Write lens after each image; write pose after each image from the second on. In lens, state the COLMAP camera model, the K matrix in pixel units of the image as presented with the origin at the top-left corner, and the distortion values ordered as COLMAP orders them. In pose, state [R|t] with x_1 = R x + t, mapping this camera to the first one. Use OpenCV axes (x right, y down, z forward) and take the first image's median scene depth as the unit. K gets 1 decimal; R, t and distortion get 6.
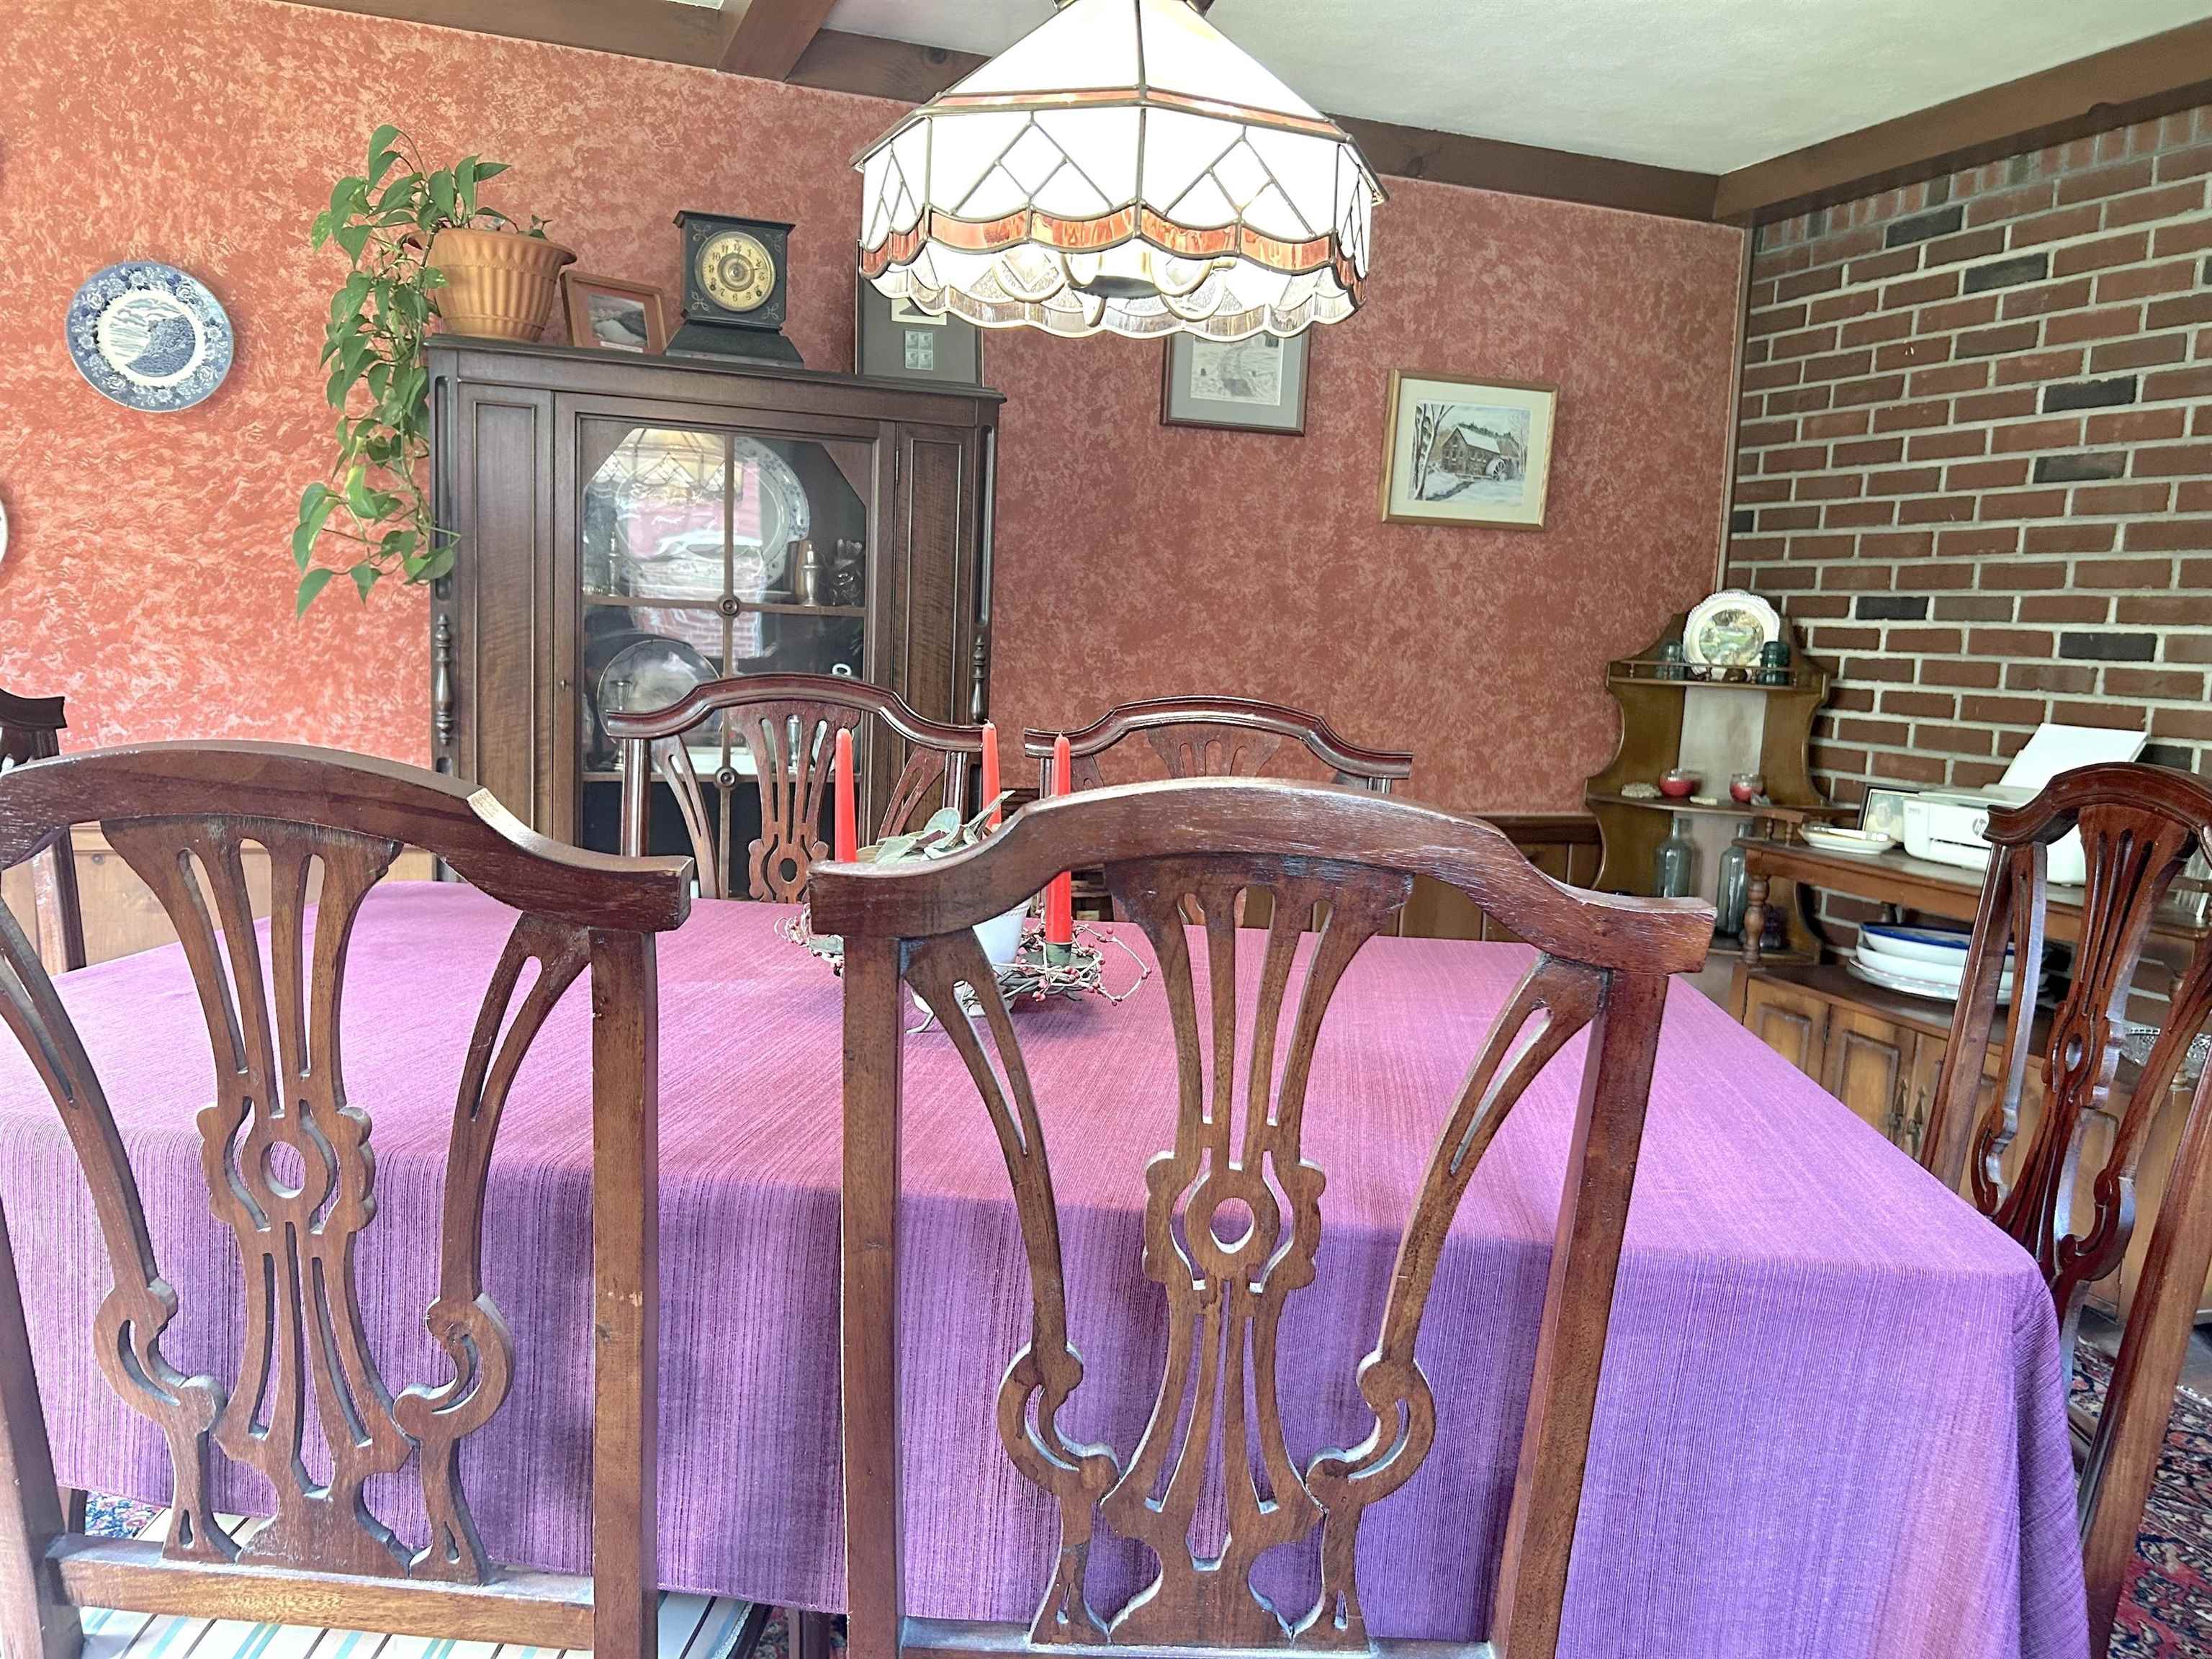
lens RADIAL K [[1675.6, 0, 1100.9], [0, 1675.6, 827.4], [0, 0, 1]] dist [0.060878, -0.063464]
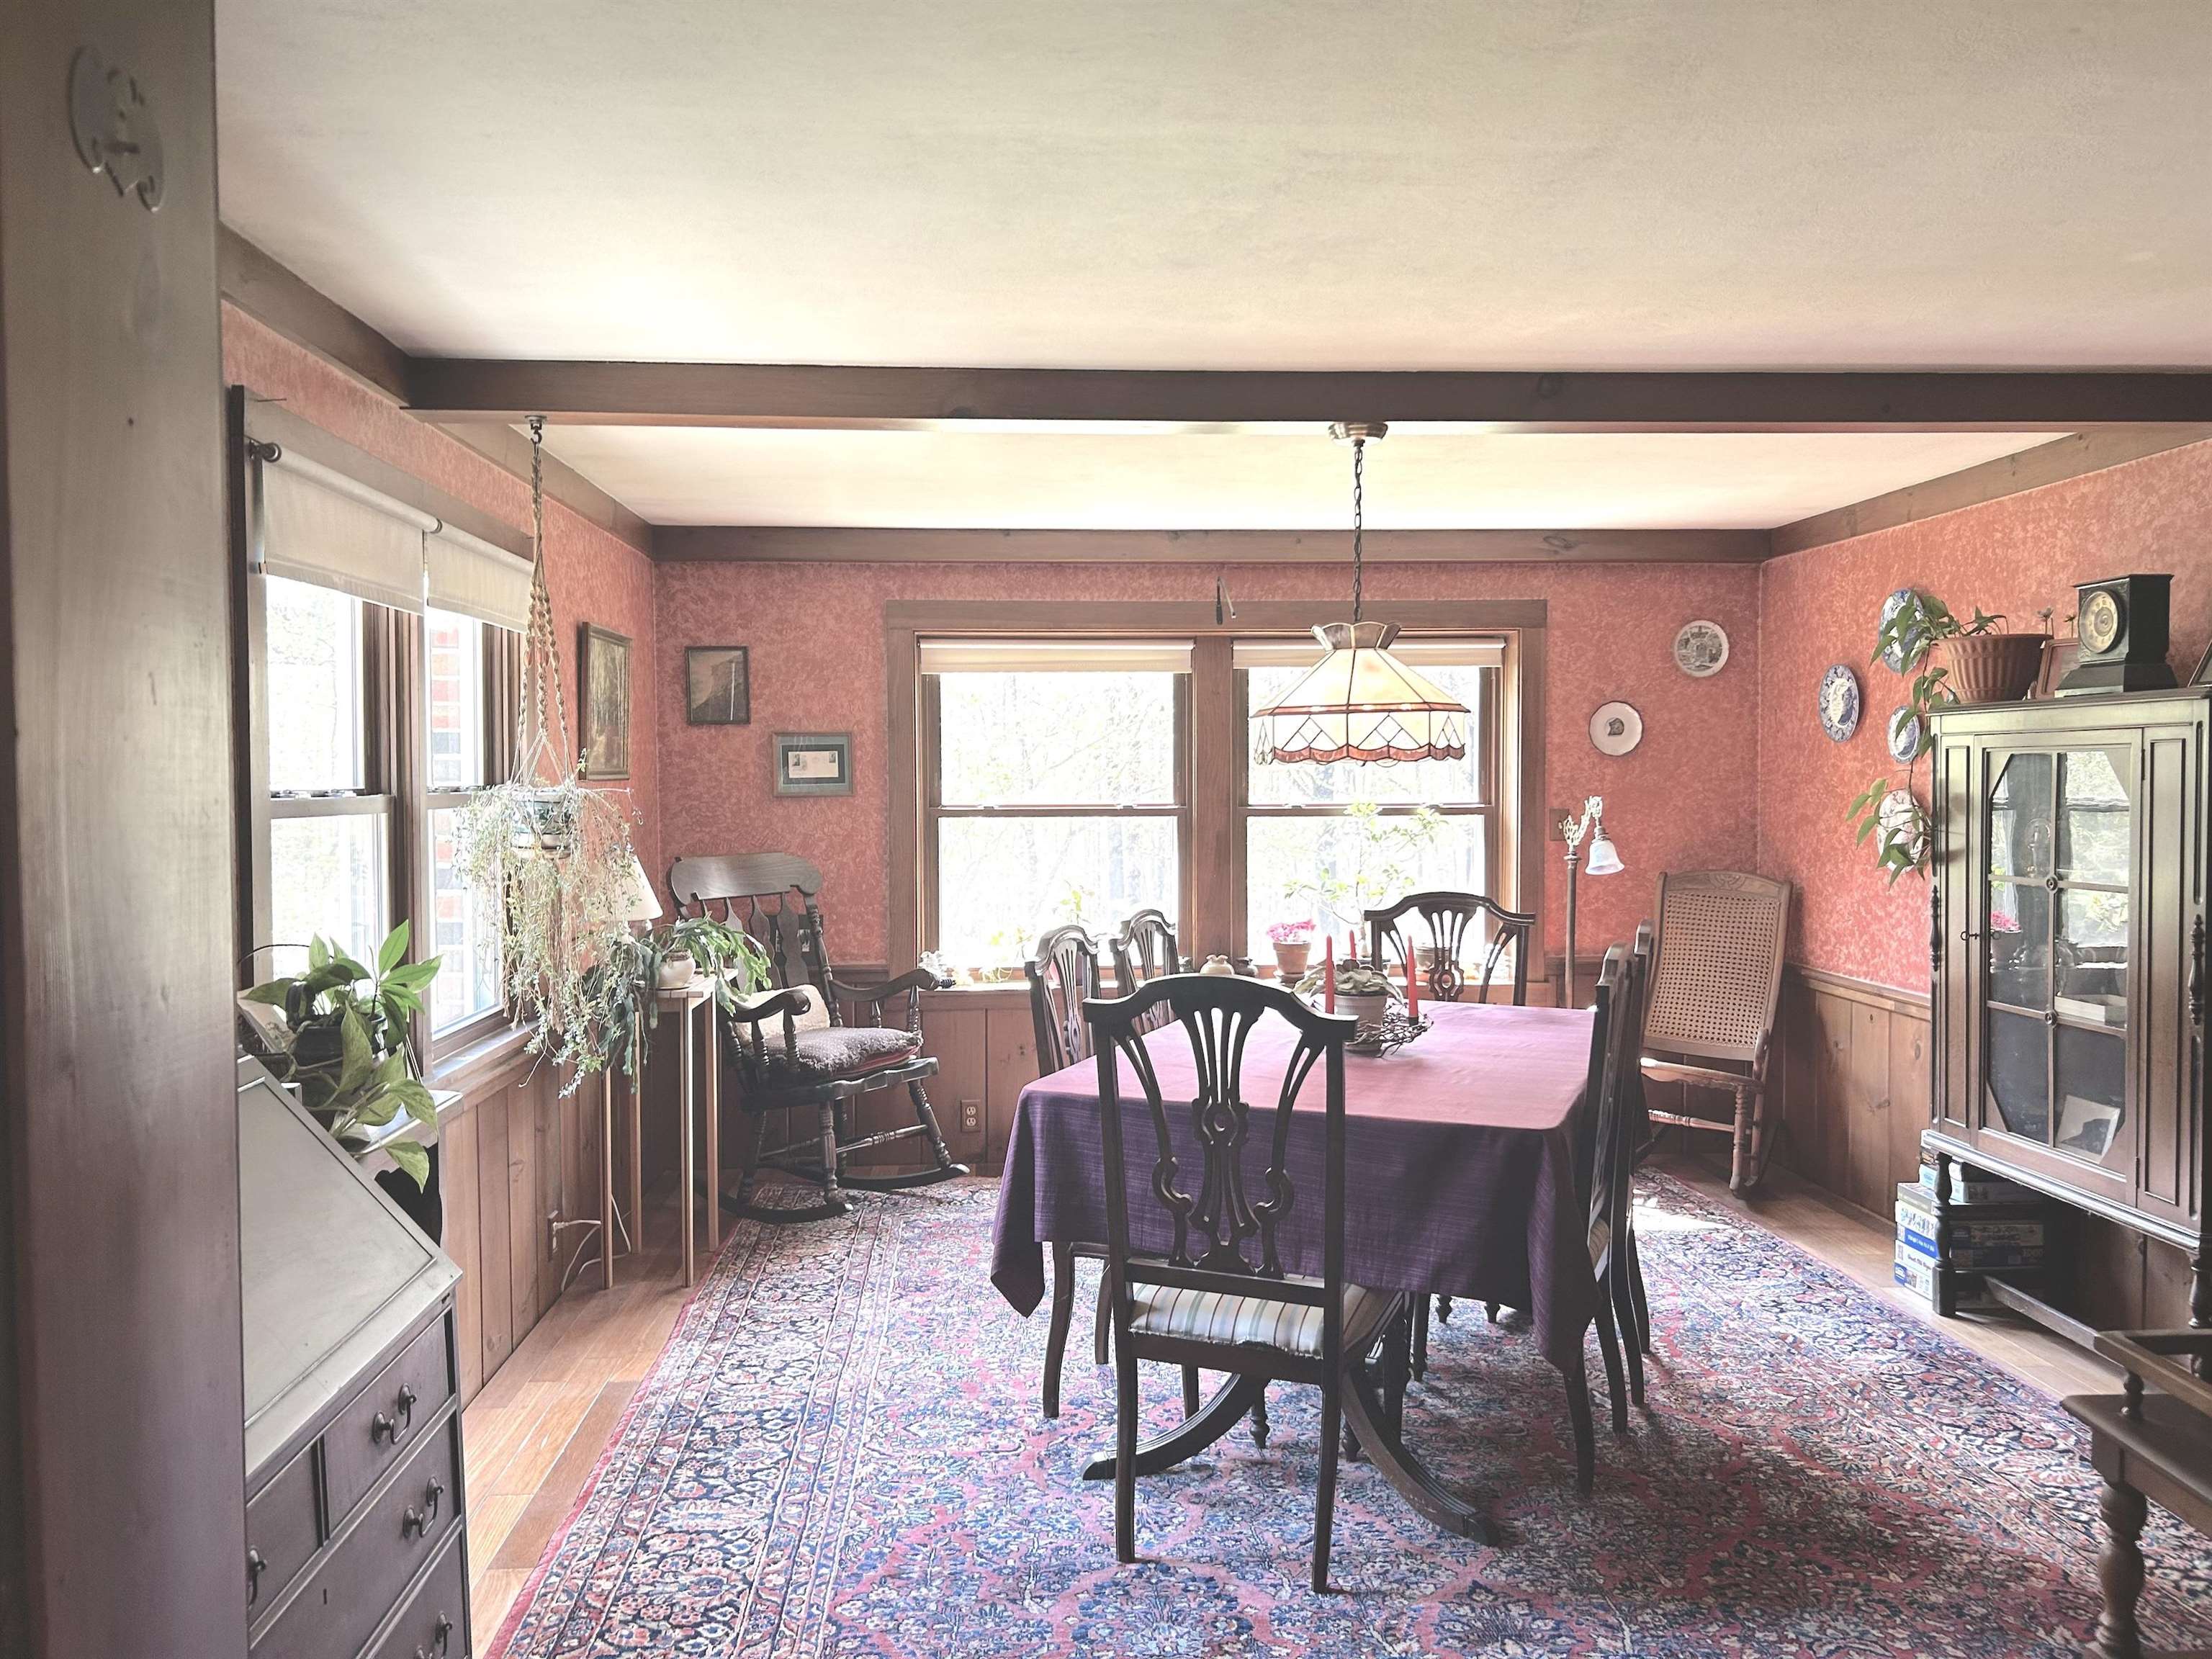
lens RADIAL K [[1675.6, 0, 1105.4], [0, 1675.6, 821.2], [0, 0, 1]] dist [0.060878, -0.063464]
pose [[-0.292048, -0.007843, -0.956371, 1.021133], [-0.103270, 0.994379, 0.023381, -0.113312], [0.950812, 0.105593, -0.291217, 0.568023]]
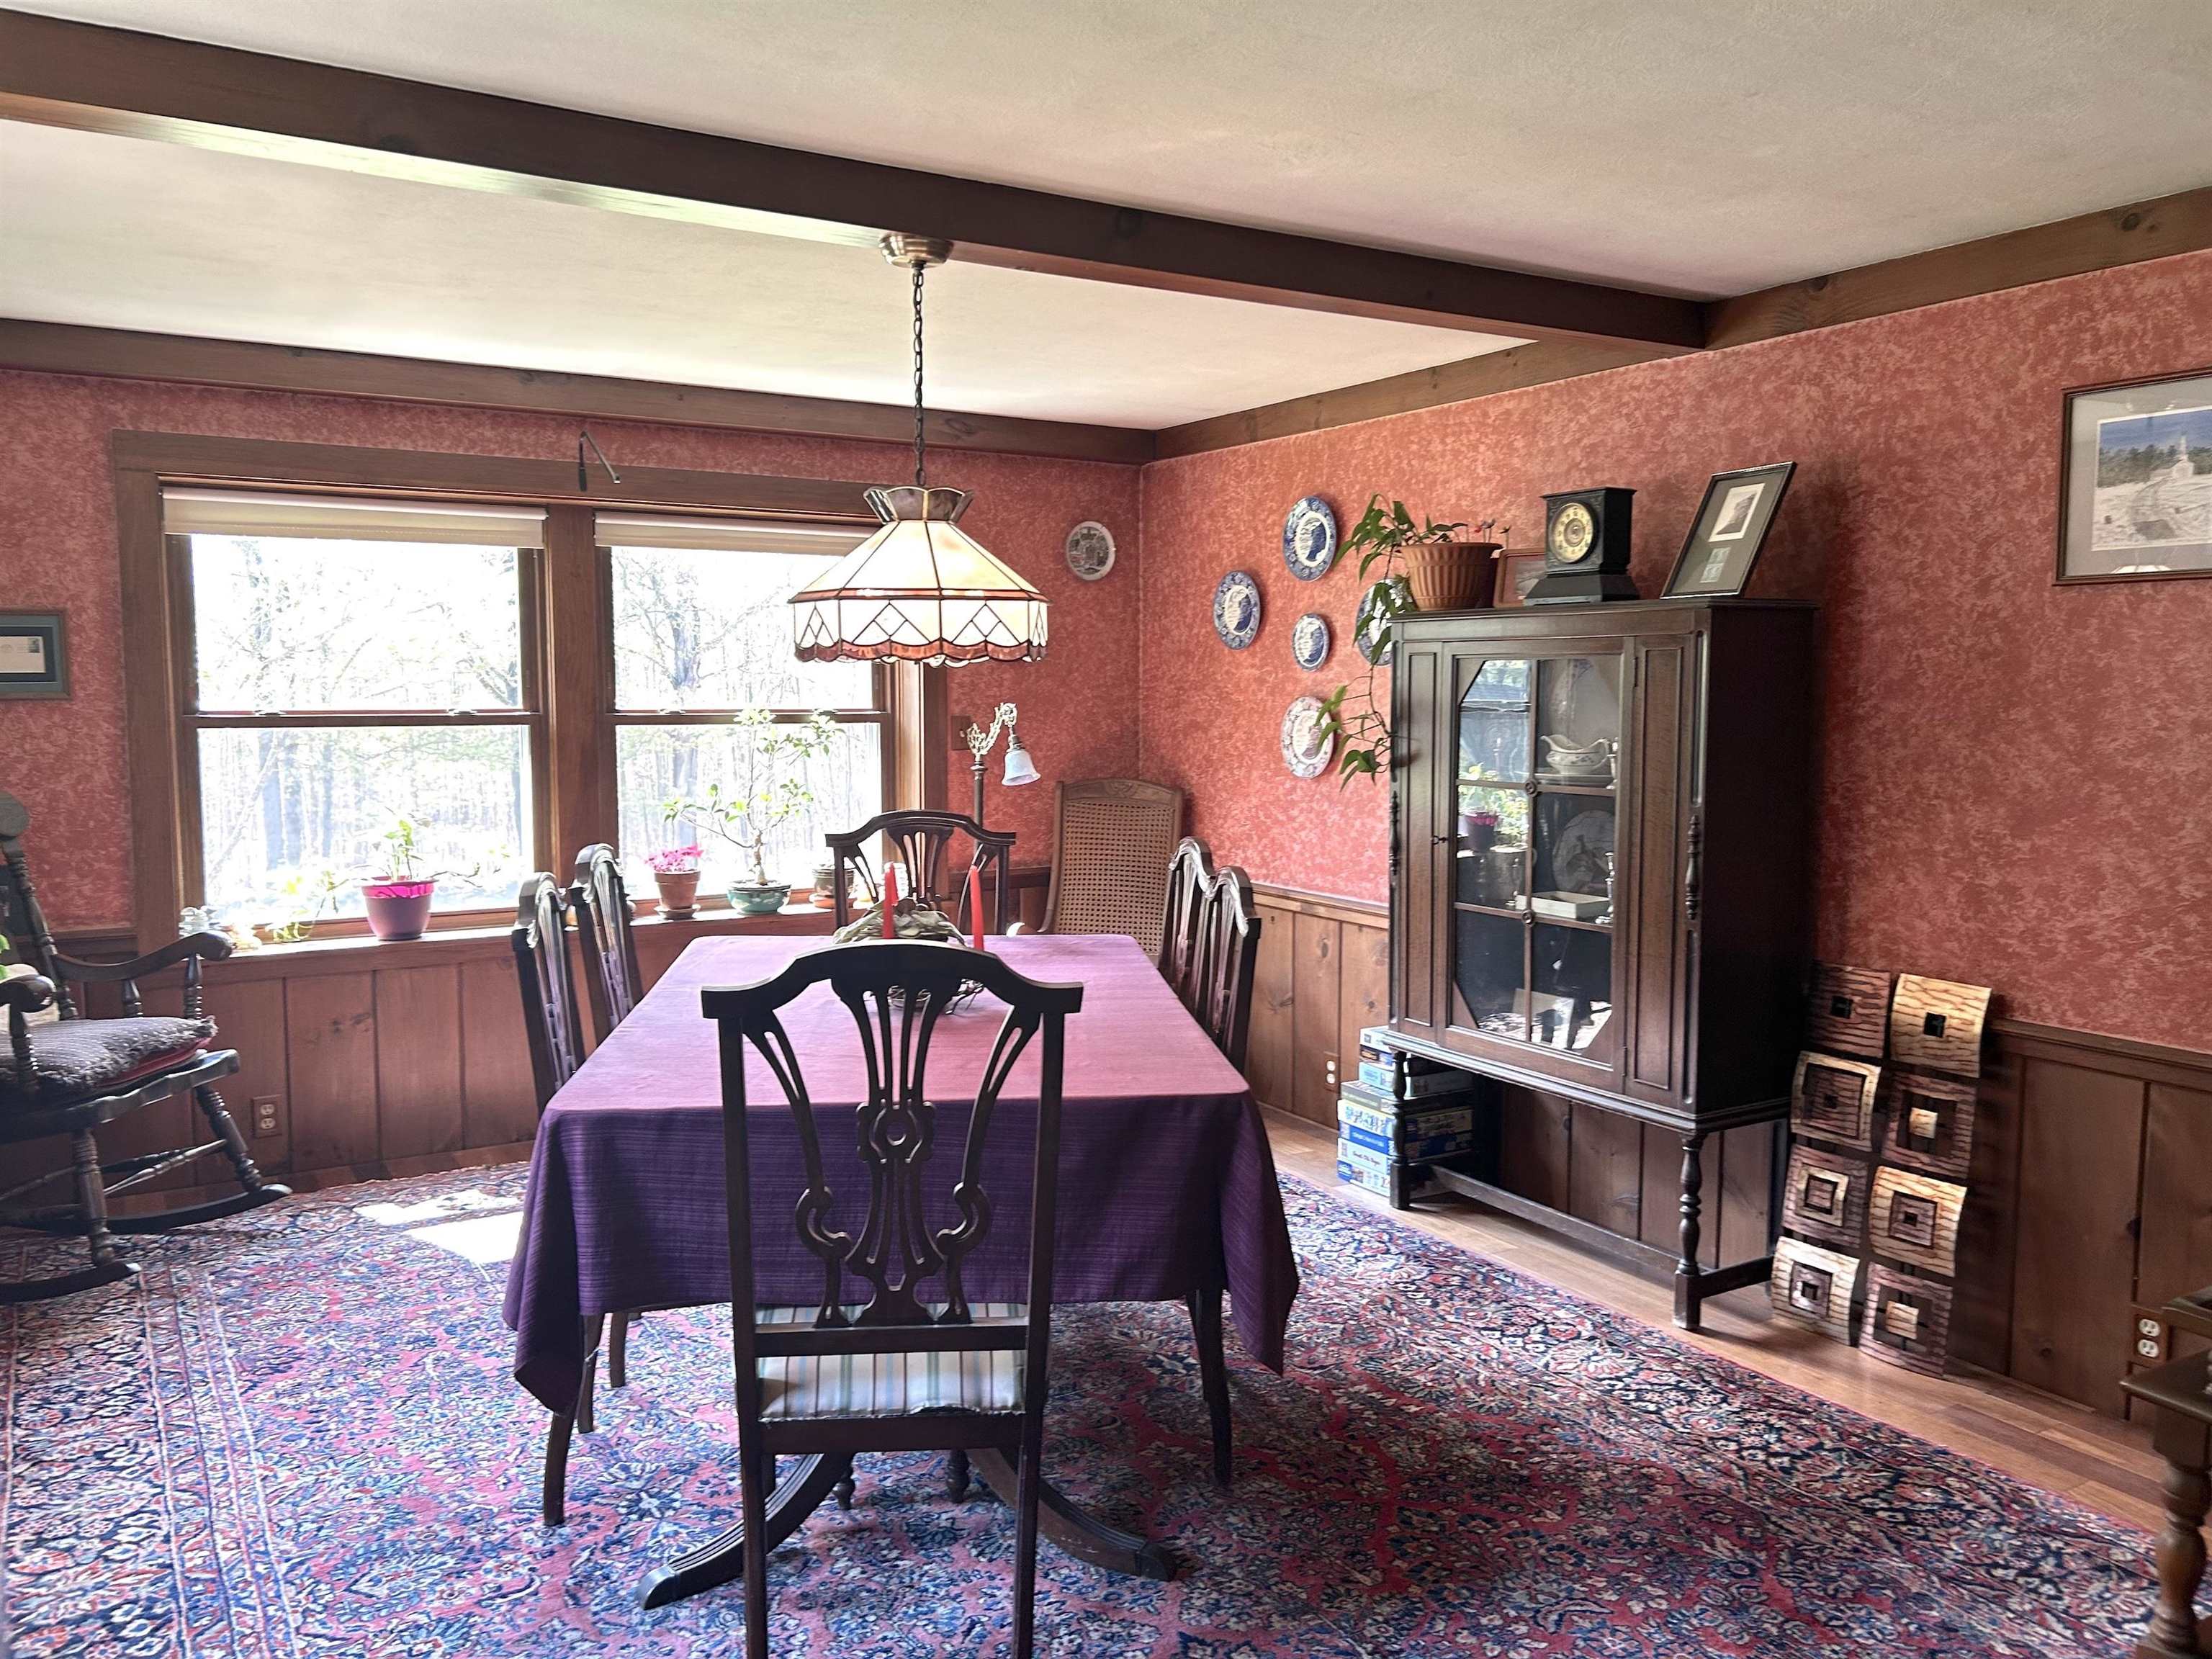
lens RADIAL K [[1675.6, 0, 1100.3], [0, 1675.6, 823.2], [0, 0, 1]] dist [0.060878, -0.063464]
pose [[0.180515, 0.048922, -0.982355, 0.846237], [-0.096796, 0.994798, 0.031755, -0.095540], [0.978798, 0.089356, 0.184311, 0.355817]]
